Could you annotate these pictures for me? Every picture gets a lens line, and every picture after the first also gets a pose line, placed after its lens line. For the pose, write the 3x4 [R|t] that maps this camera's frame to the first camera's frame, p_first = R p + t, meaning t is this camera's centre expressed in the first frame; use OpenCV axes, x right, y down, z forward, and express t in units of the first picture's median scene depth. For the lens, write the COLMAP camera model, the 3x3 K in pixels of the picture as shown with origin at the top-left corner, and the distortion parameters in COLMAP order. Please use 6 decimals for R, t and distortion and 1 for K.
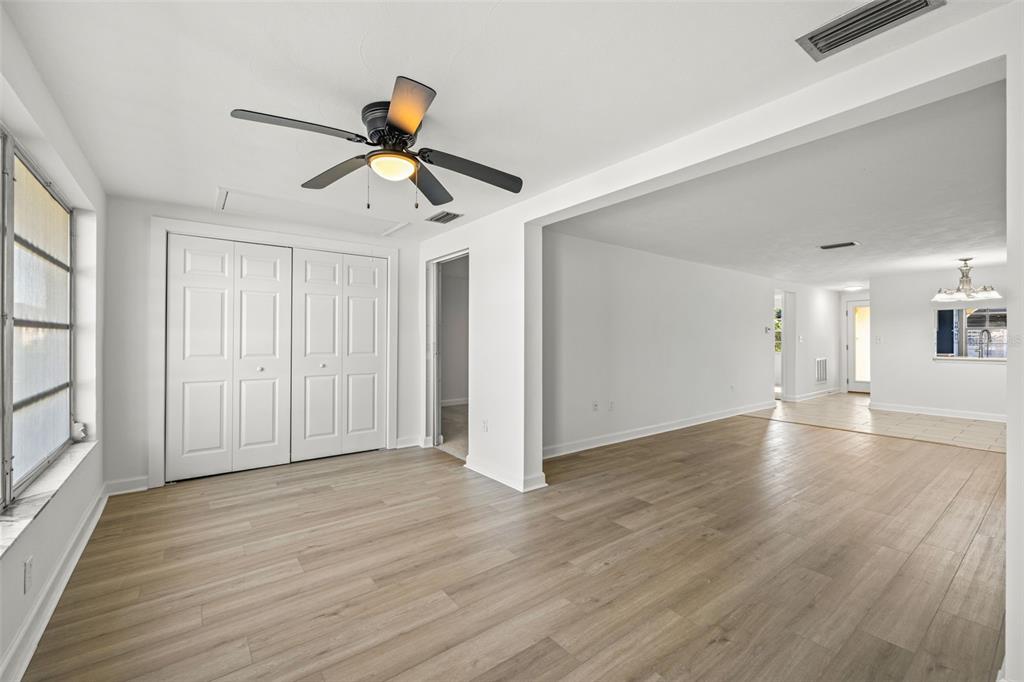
lens RADIAL K [[427.0, 0, 514.1], [0, 427.0, 341.7], [0, 0, 1]] dist [0.002434, 0.000109]
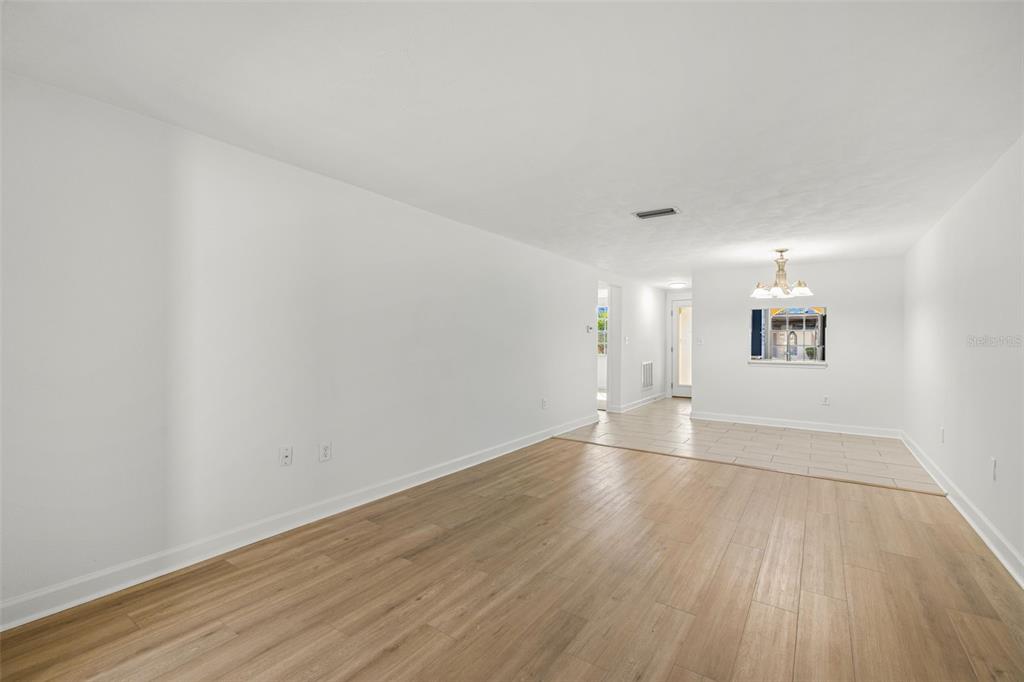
lens RADIAL K [[431.6, 0, 512.5], [0, 431.6, 346.2], [0, 0, 1]] dist [-0.018508, 0.000028]
pose [[0.955746, -0.000761, 0.294192, 0.220584], [-0.001758, 0.999964, 0.008298, -0.001684], [-0.294188, -0.008448, 0.955710, 0.264926]]
